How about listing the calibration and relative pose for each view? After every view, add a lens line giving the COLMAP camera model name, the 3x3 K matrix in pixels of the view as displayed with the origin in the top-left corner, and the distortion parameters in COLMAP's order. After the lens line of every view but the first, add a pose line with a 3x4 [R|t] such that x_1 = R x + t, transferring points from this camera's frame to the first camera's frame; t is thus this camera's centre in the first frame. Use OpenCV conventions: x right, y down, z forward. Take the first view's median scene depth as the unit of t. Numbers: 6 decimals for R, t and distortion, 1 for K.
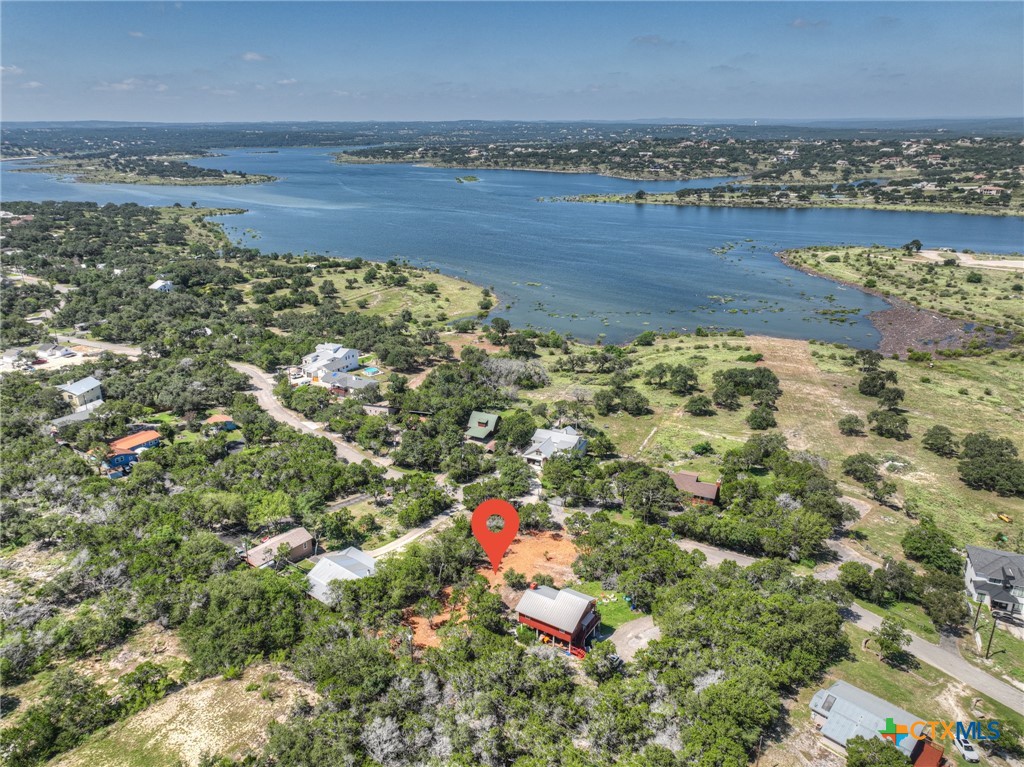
lens RADIAL K [[720.2, 0, 512.0], [0, 720.2, 383.5], [0, 0, 1]] dist [-0.001411, 0.019166]
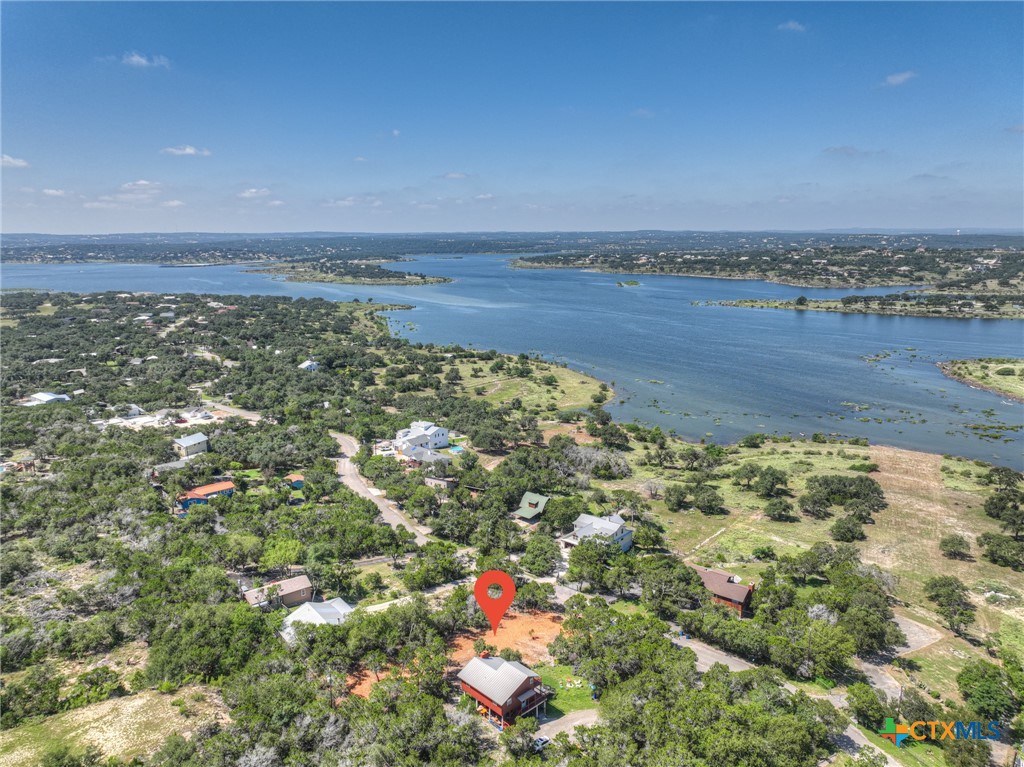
lens RADIAL K [[720.2, 0, 512.0], [0, 720.2, 383.5], [0, 0, 1]] dist [-0.001411, 0.019166]
pose [[0.970497, 0.049202, -0.236039, 0.105279], [-0.081981, 0.987969, -0.131132, 0.015221], [0.226747, 0.146613, 0.962855, 0.001919]]
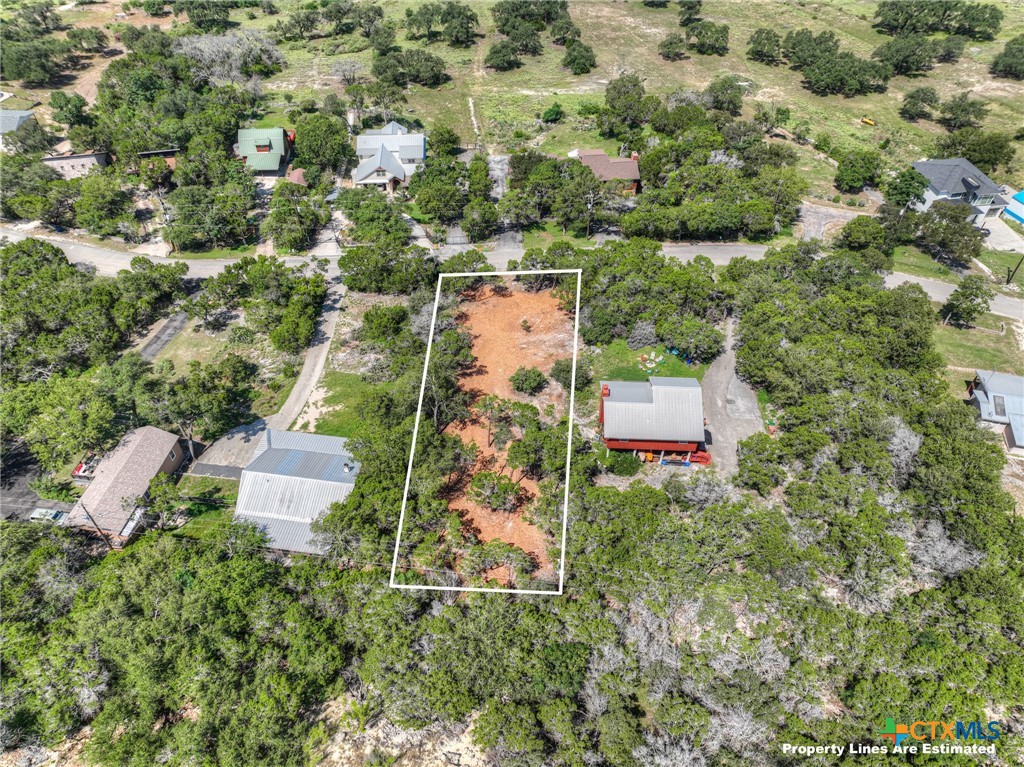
lens RADIAL K [[720.2, 0, 512.0], [0, 720.2, 383.5], [0, 0, 1]] dist [-0.001411, 0.019166]
pose [[0.864901, -0.350729, 0.359075, -0.103252], [0.160809, 0.871281, 0.463692, -0.015958], [-0.475485, -0.343305, 0.809972, 0.191109]]
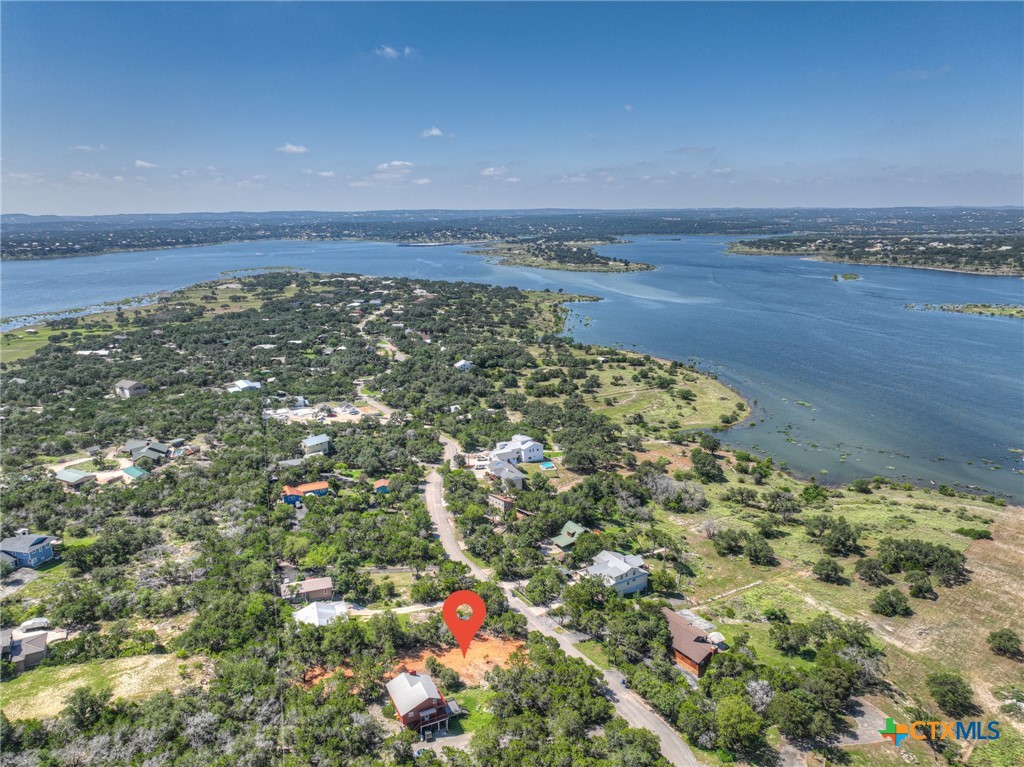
lens RADIAL K [[720.2, 0, 512.0], [0, 720.2, 383.5], [0, 0, 1]] dist [-0.001411, 0.019166]
pose [[0.849647, 0.124949, -0.512335, 0.275664], [-0.179503, 0.982035, -0.058184, -0.058898], [0.495862, 0.141401, 0.856812, -0.011993]]
